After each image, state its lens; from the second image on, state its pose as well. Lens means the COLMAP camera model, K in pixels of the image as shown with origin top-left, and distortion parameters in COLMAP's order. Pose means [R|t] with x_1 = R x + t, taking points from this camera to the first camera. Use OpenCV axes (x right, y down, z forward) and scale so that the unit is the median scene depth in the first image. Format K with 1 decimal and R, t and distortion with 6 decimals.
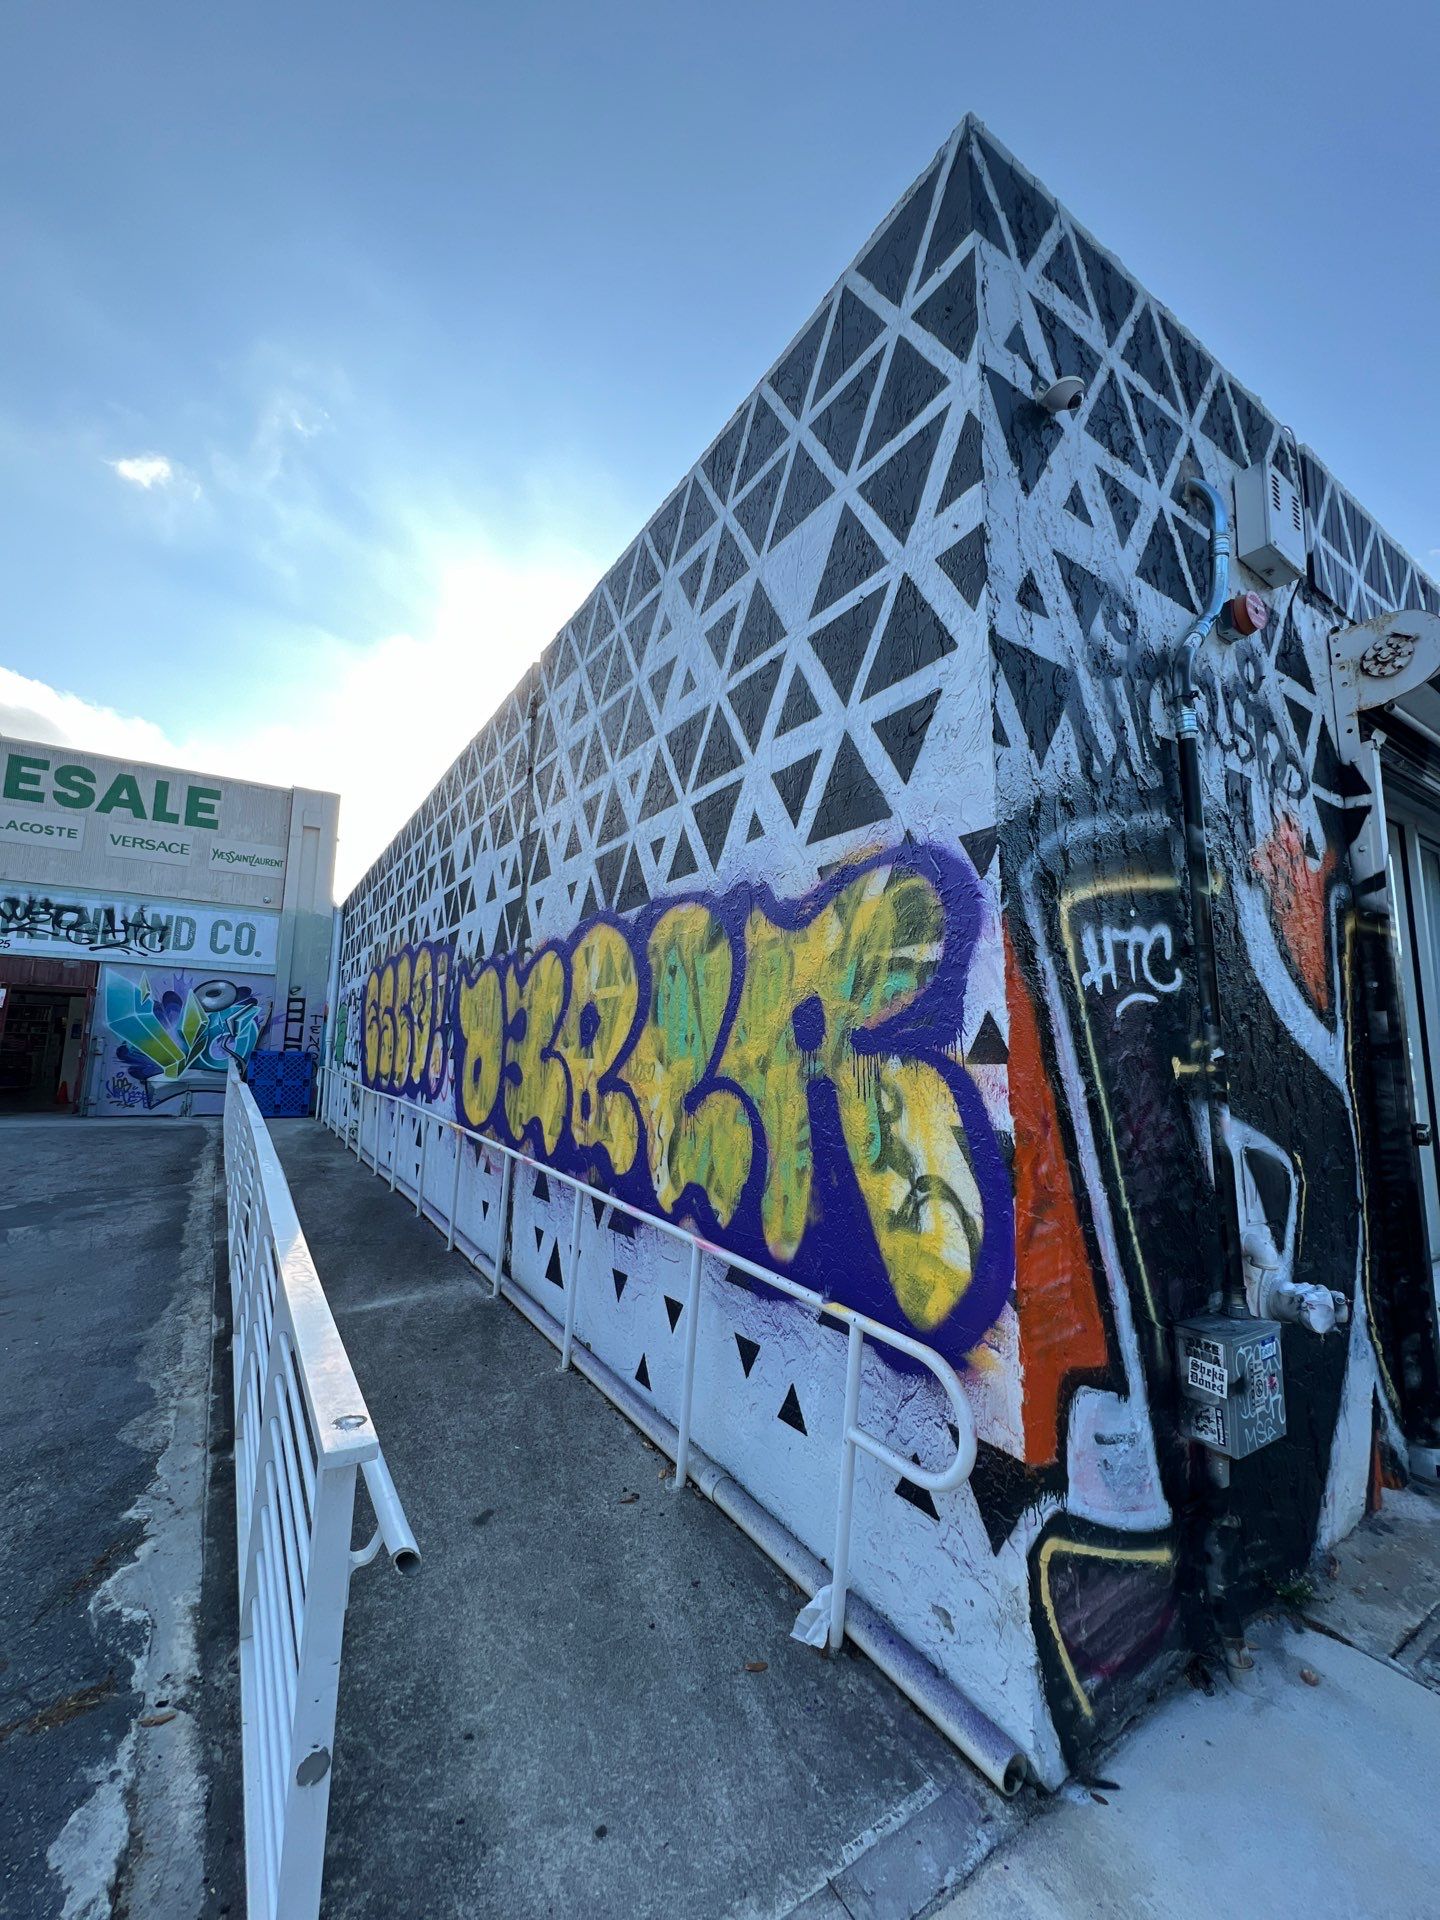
lens RADIAL K [[769.4, 0, 718.4], [0, 769.4, 963.4], [0, 0, 1]] dist [-0.002622, 0.000829]
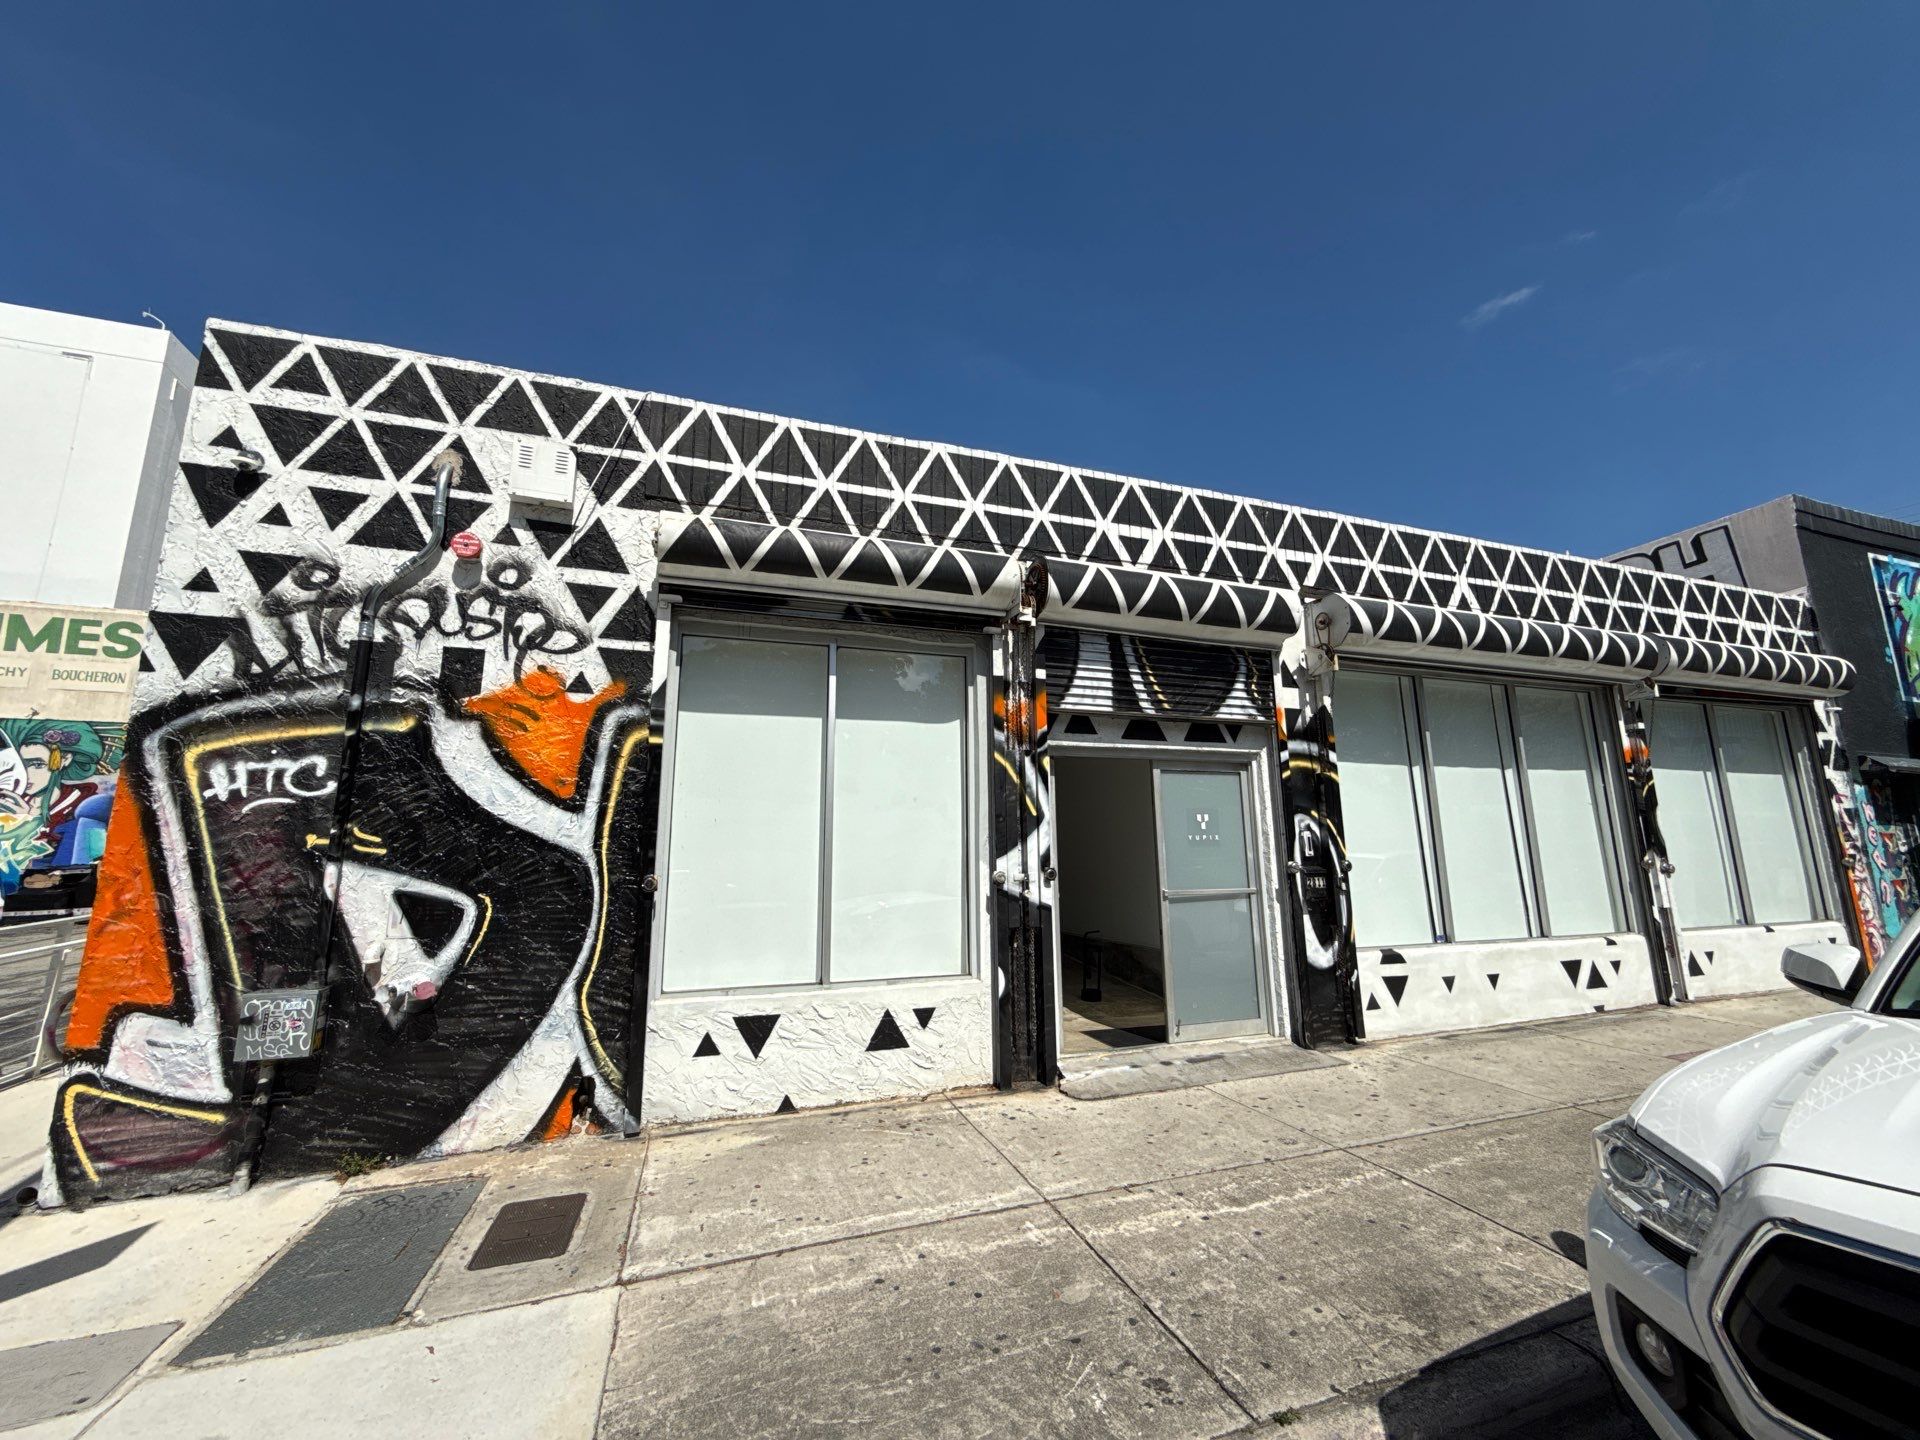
lens RADIAL K [[762.0, 0, 960.0], [0, 762.0, 720.0], [0, 0, 1]] dist [0.000769, -0.000461]
pose [[0.970151, -0.068194, -0.232714, 2.096697], [0.057040, 0.996892, -0.054333, 0.038362], [0.235696, 0.039437, 0.971026, -0.261463]]
